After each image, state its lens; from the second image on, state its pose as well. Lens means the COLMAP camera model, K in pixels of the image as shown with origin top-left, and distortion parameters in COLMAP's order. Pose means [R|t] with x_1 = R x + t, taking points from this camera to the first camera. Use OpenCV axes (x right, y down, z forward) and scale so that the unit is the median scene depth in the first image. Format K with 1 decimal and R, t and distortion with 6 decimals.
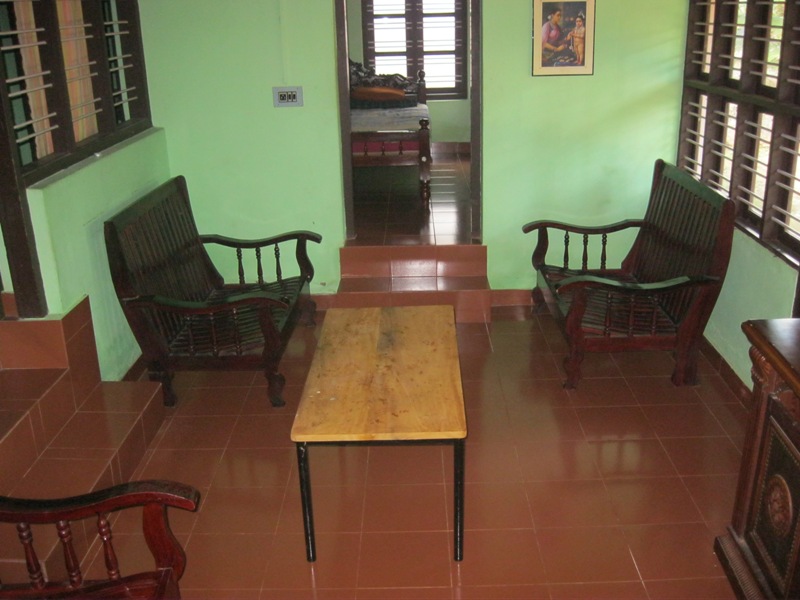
lens RADIAL K [[805.1, 0, 400.0], [0, 805.1, 300.0], [0, 0, 1]] dist [-0.137579, 0.003324]
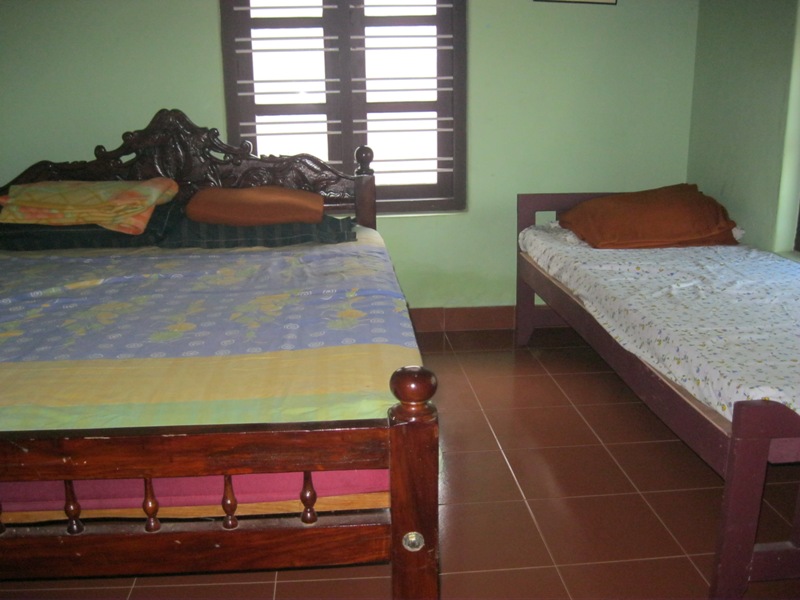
lens RADIAL K [[805.1, 0, 400.0], [0, 805.1, 300.0], [0, 0, 1]] dist [-0.137579, 0.003324]
pose [[0.995269, -0.013407, 0.096225, 0.004506], [0.022302, 0.995513, -0.091963, -0.166166], [-0.094561, 0.093674, 0.991102, 0.579385]]
